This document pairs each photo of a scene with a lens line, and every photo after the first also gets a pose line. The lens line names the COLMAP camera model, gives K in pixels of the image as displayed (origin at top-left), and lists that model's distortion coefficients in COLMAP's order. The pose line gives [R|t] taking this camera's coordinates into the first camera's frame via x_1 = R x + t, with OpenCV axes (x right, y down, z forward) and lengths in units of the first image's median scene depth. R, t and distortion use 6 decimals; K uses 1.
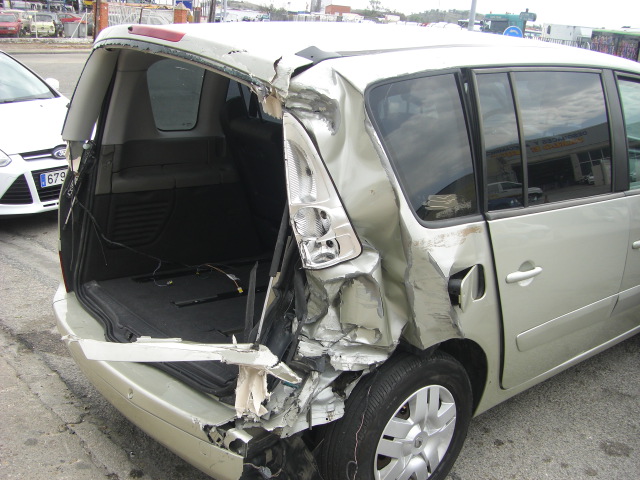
lens RADIAL K [[723.3, 0, 300.9], [0, 723.3, 273.4], [0, 0, 1]] dist [-0.185755, 0.145207]
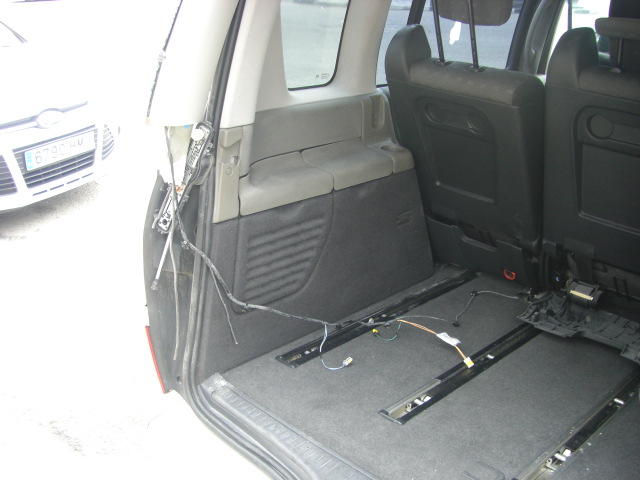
lens RADIAL K [[723.3, 0, 300.9], [0, 723.3, 273.4], [0, 0, 1]] dist [-0.185755, 0.145207]
pose [[0.994333, -0.082155, 0.067466, -0.342010], [0.075169, 0.992117, 0.100263, -0.158859], [-0.075172, -0.094623, 0.992671, 0.591331]]
